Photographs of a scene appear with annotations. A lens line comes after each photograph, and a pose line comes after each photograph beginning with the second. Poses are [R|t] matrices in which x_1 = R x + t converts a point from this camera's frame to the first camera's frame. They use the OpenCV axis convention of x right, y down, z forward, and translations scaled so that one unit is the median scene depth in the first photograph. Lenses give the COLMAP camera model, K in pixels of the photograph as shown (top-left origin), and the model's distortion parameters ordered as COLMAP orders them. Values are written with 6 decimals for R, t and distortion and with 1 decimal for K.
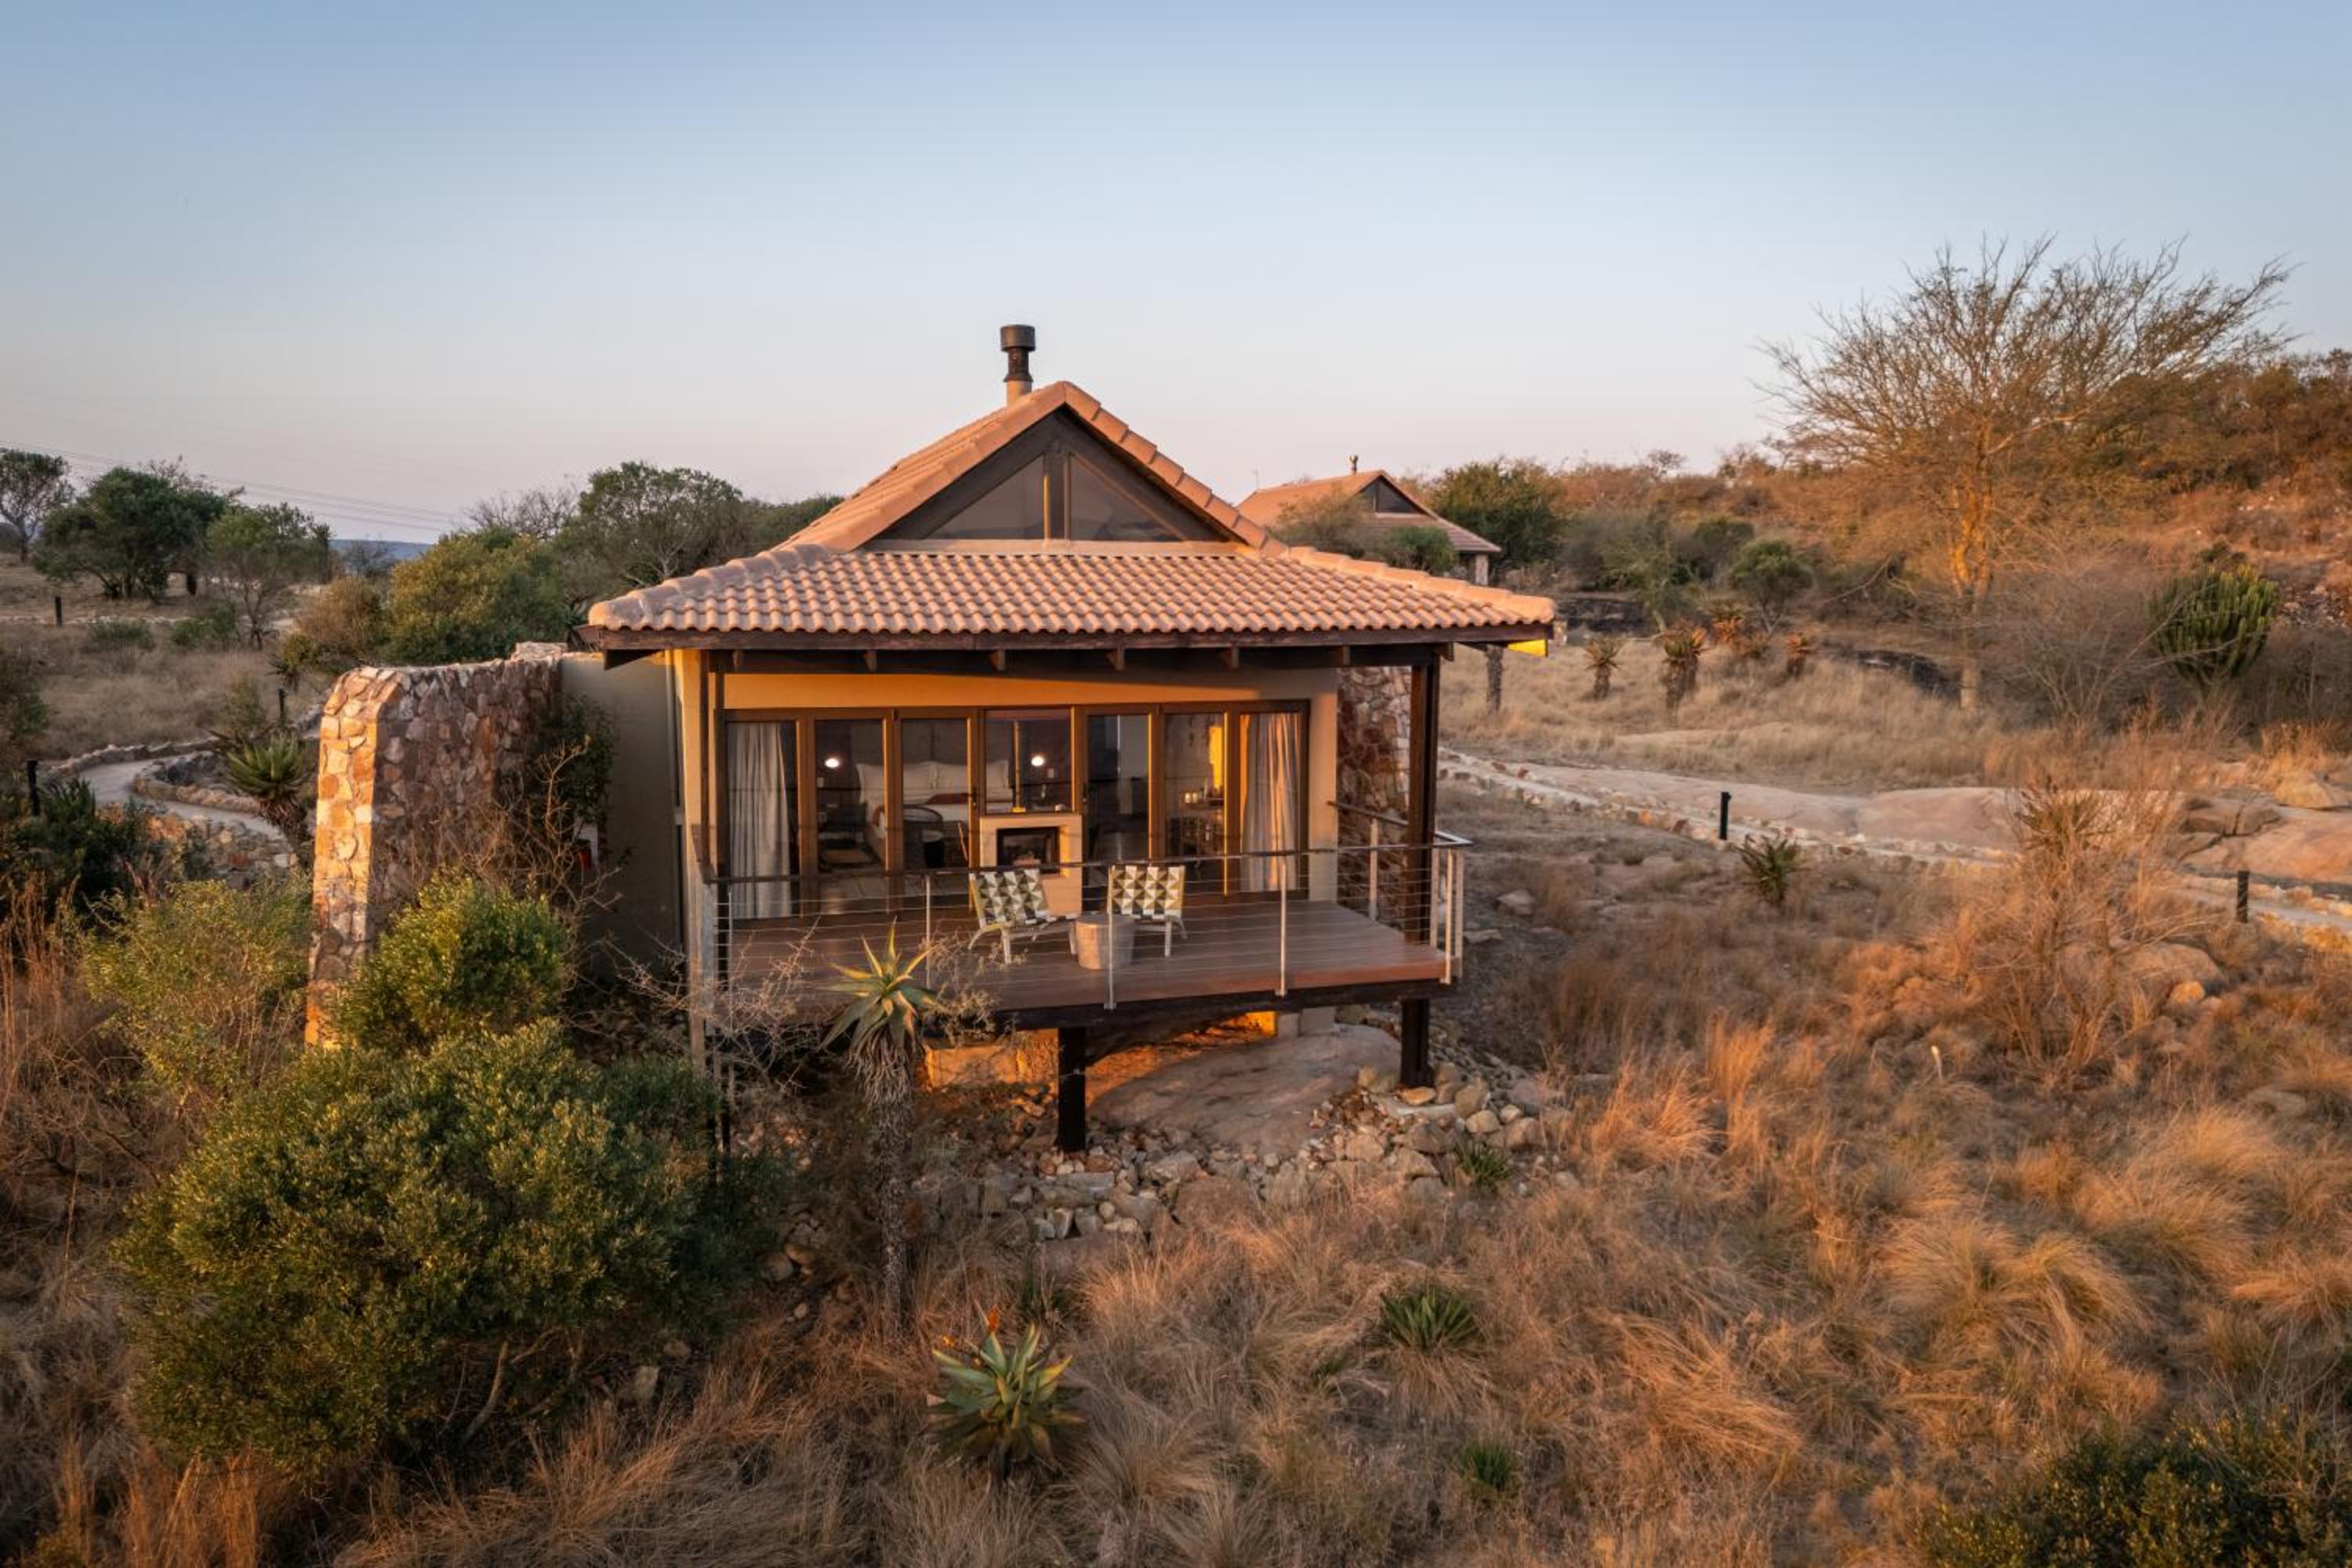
lens RADIAL K [[1786.1, 0, 1184.7], [0, 1786.1, 752.2], [0, 0, 1]] dist [0.089431, -0.133505]
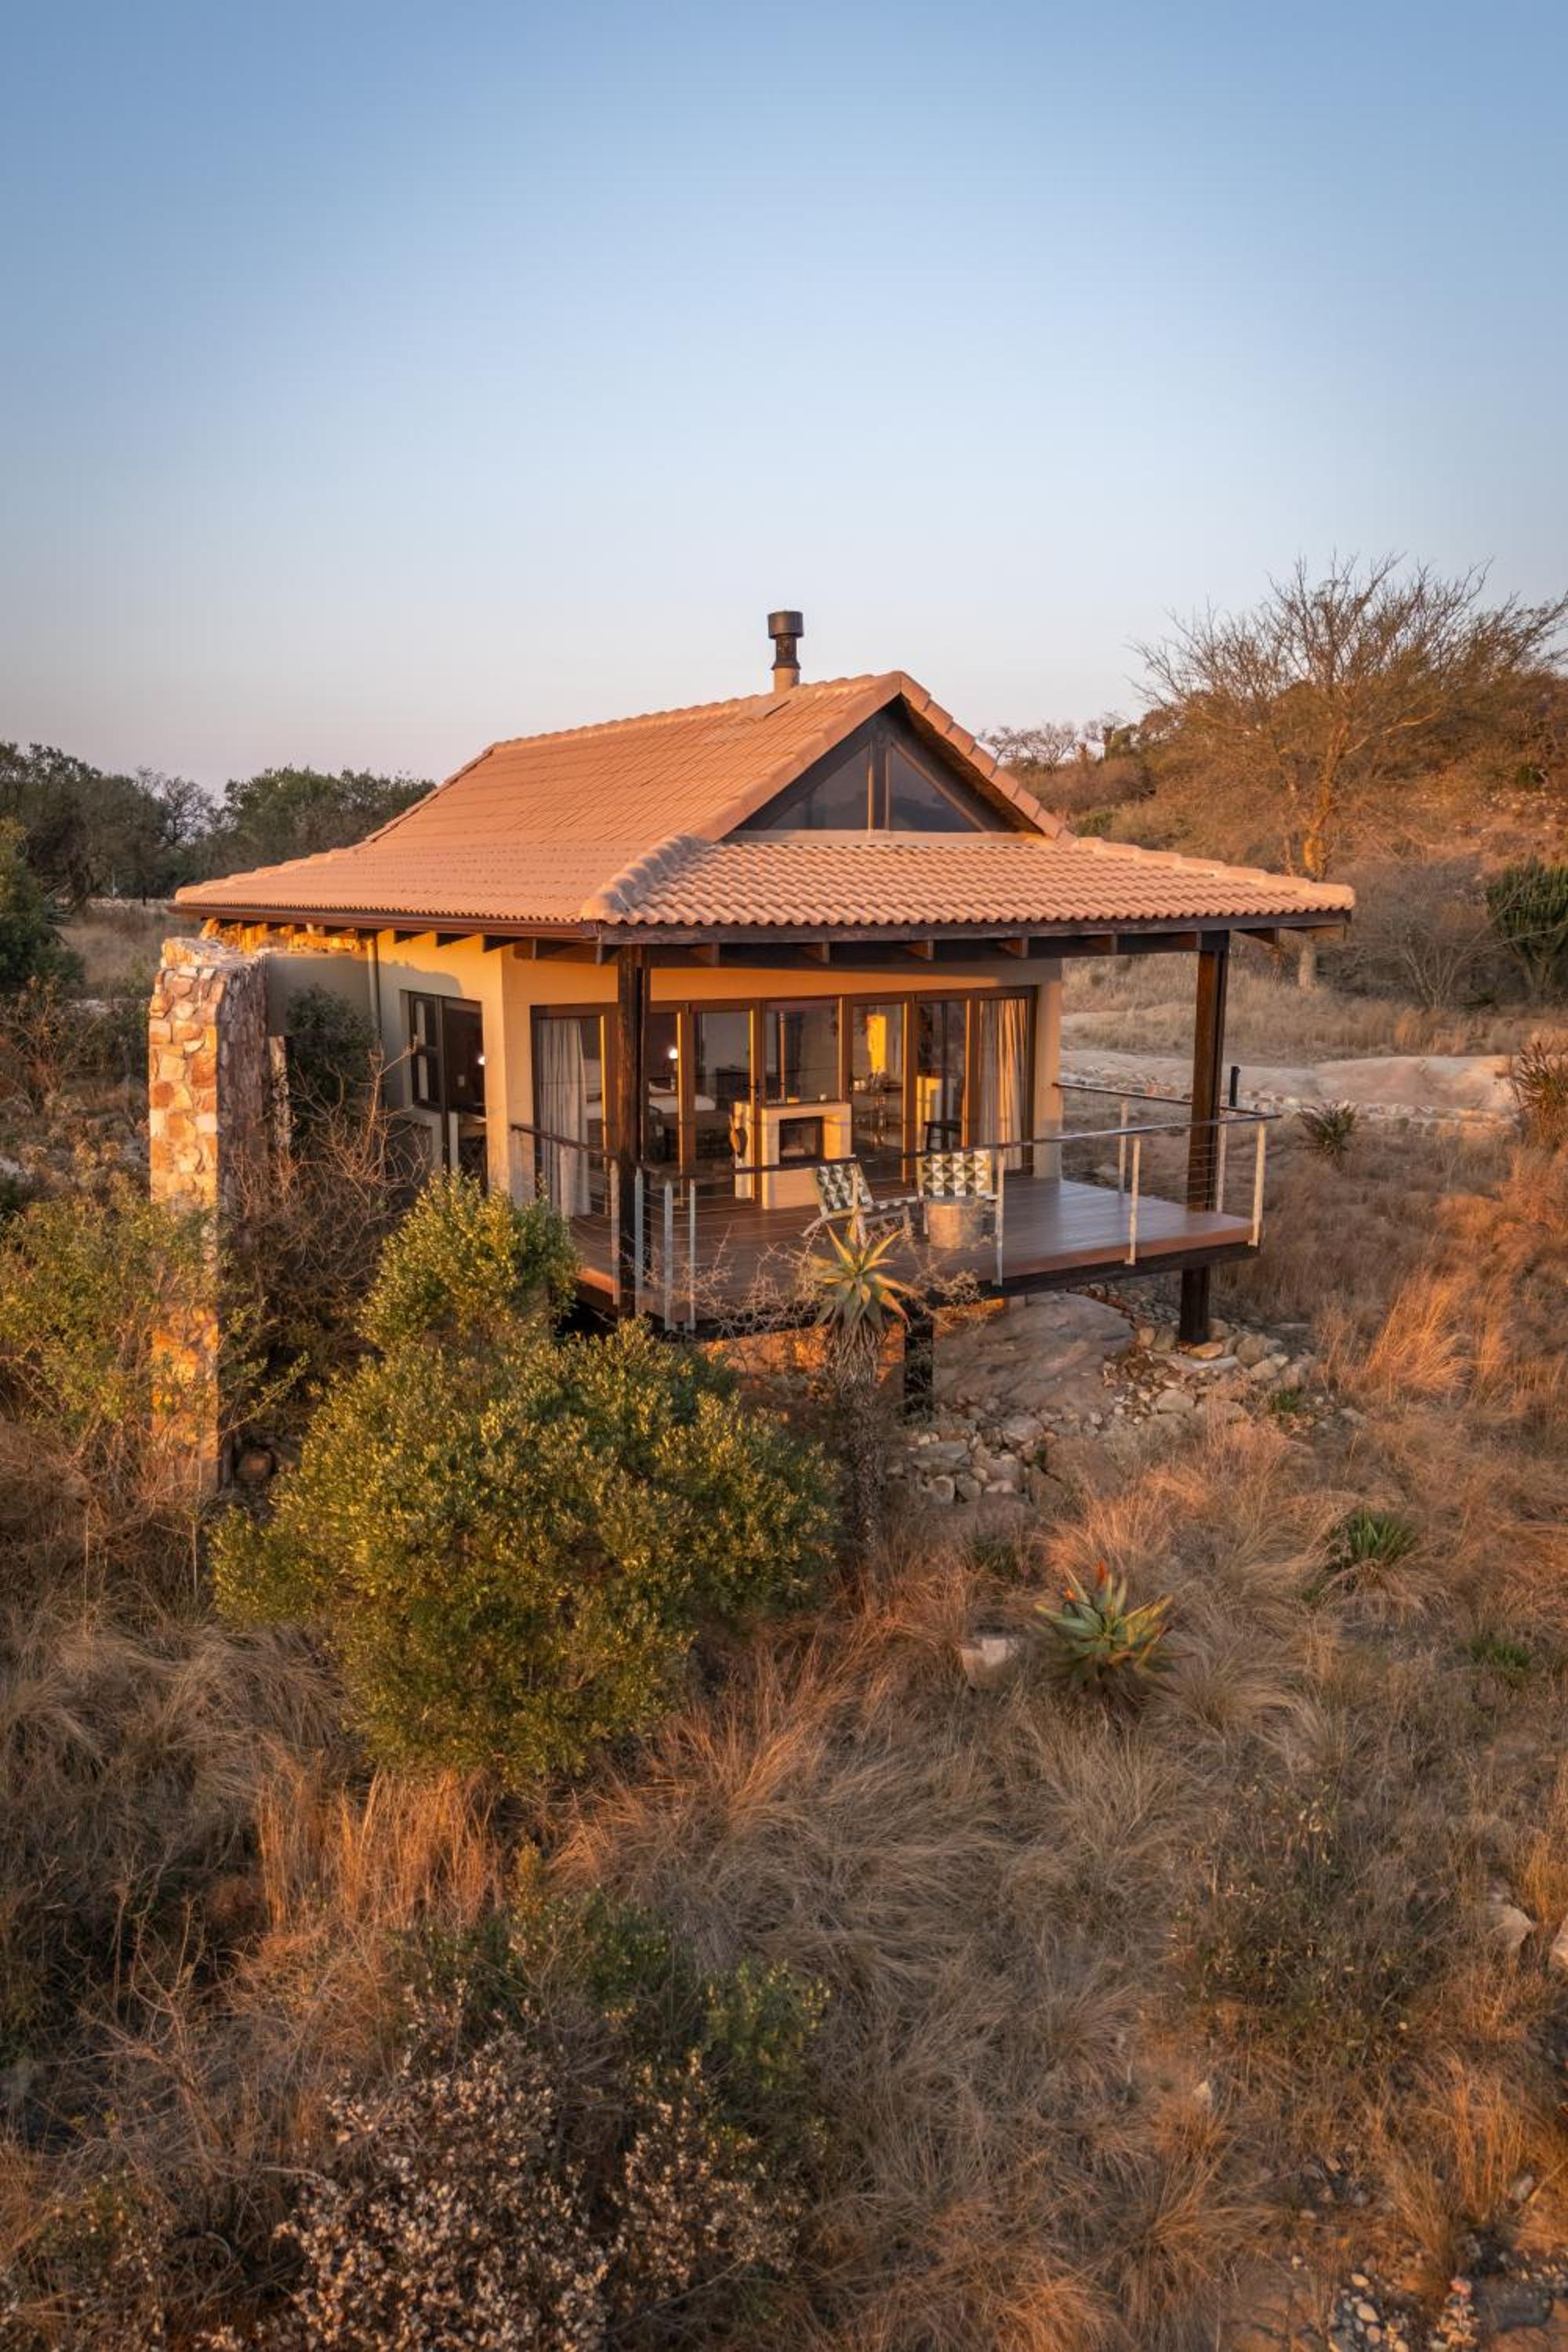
lens RADIAL K [[1786.1, 0, 733.6], [0, 1786.1, 1165.8], [0, 0, 1]] dist [0.089431, -0.133505]
pose [[0.967374, -0.040053, 0.250165, -0.412850], [0.022764, 0.997172, 0.071626, -0.004197], [-0.252326, -0.063594, 0.965550, 0.029716]]
